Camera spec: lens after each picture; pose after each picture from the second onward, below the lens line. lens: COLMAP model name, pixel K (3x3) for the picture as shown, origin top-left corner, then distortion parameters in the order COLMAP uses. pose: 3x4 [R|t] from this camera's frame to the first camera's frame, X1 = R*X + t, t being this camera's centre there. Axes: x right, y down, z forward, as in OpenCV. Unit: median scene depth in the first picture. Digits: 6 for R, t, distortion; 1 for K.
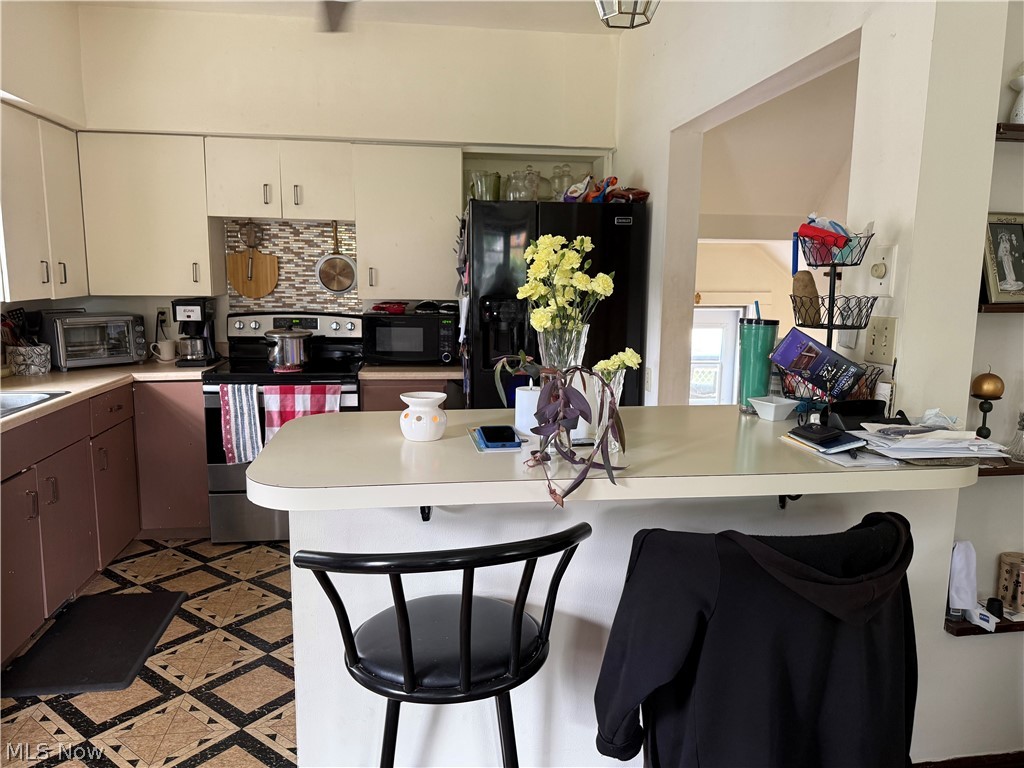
lens RADIAL K [[737.1, 0, 512.0], [0, 737.1, 384.0], [0, 0, 1]] dist [0.117813, -0.119208]
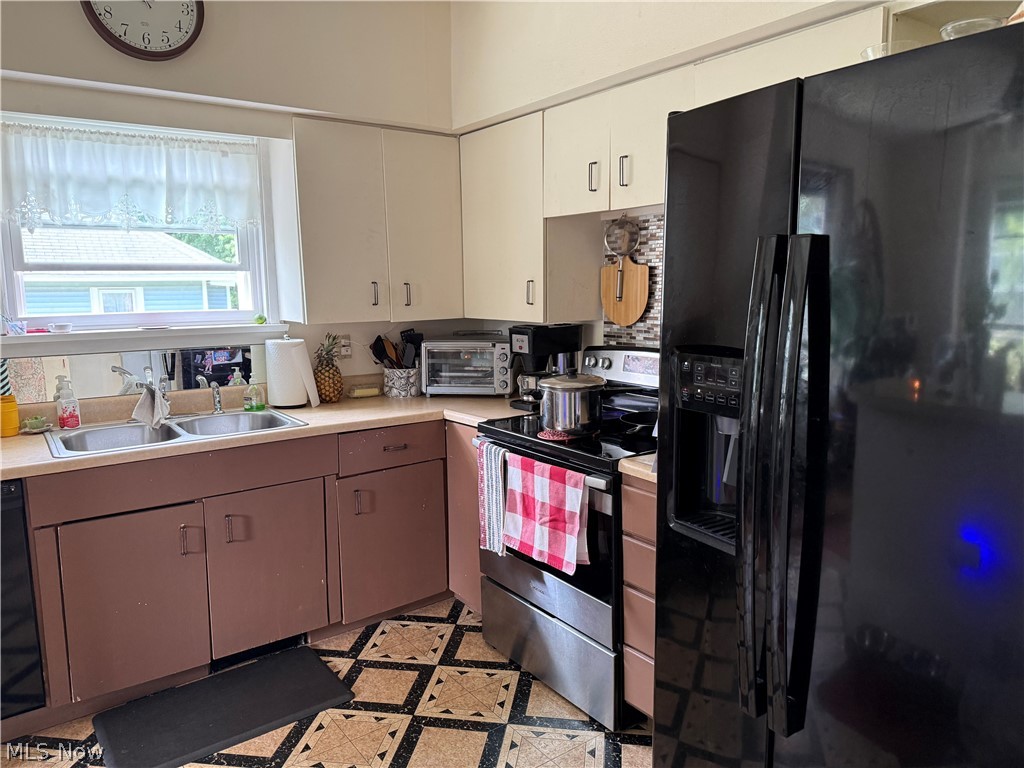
lens RADIAL K [[737.1, 0, 512.0], [0, 737.1, 384.0], [0, 0, 1]] dist [0.117813, -0.119208]
pose [[0.475155, 0.111925, -0.872755, 0.266815], [-0.120360, 0.990821, 0.061538, -0.104226], [0.871631, 0.075805, 0.484265, 0.653680]]
